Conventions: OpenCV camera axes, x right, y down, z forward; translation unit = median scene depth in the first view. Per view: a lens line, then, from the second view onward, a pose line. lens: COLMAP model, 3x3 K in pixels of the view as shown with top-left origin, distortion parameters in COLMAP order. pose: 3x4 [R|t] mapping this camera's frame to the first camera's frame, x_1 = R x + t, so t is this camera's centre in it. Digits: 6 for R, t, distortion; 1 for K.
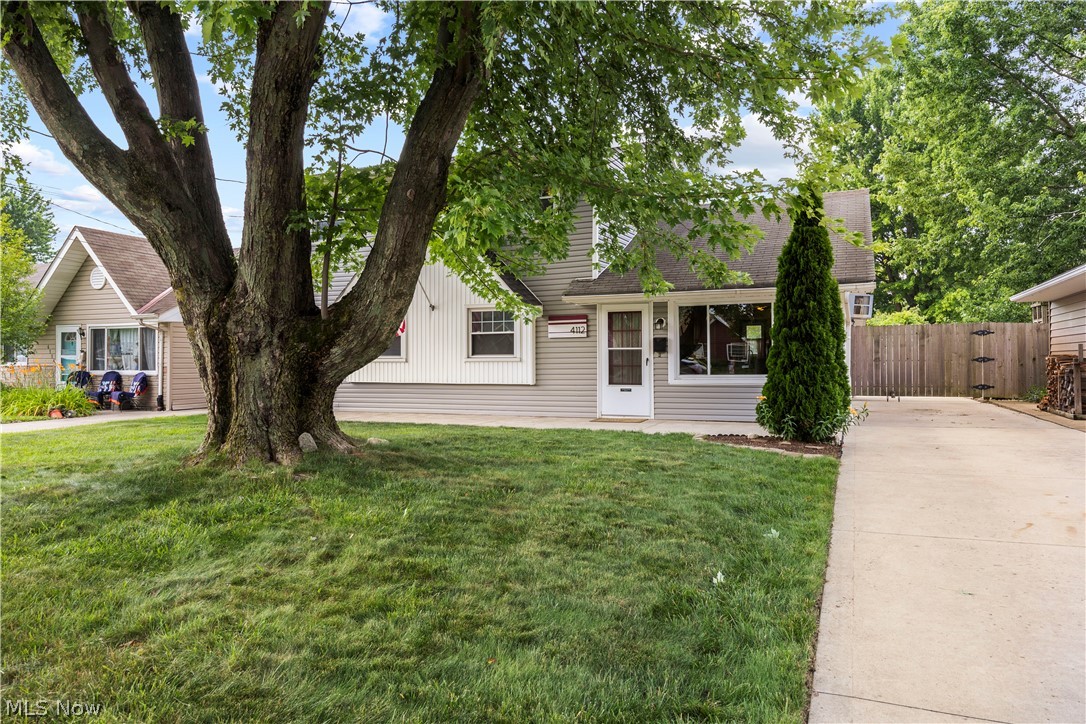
lens RADIAL K [[742.8, 0, 543.4], [0, 742.8, 364.5], [0, 0, 1]] dist [0.011666, 0.000775]
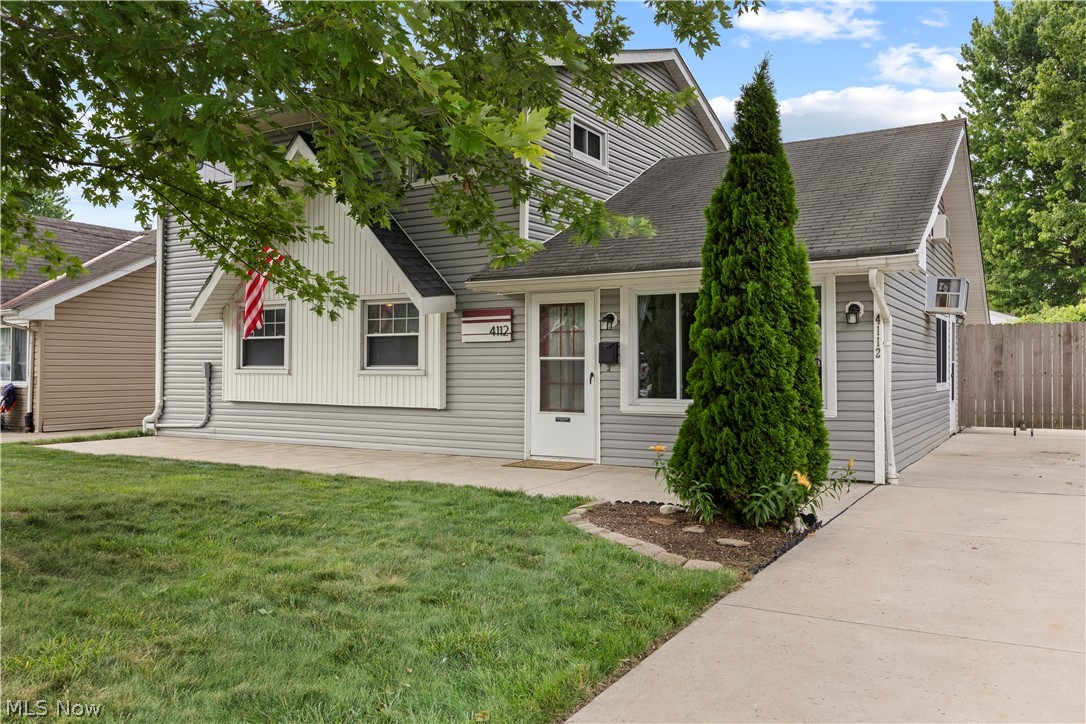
lens RADIAL K [[868.1, 0, 542.4], [0, 868.1, 359.6], [0, 0, 1]] dist [0.001957, 0.005016]
pose [[0.990410, 0.004978, -0.138067, 0.197038], [-0.006564, 0.999918, -0.011037, -0.011078], [0.138000, 0.011838, 0.990361, 0.210078]]
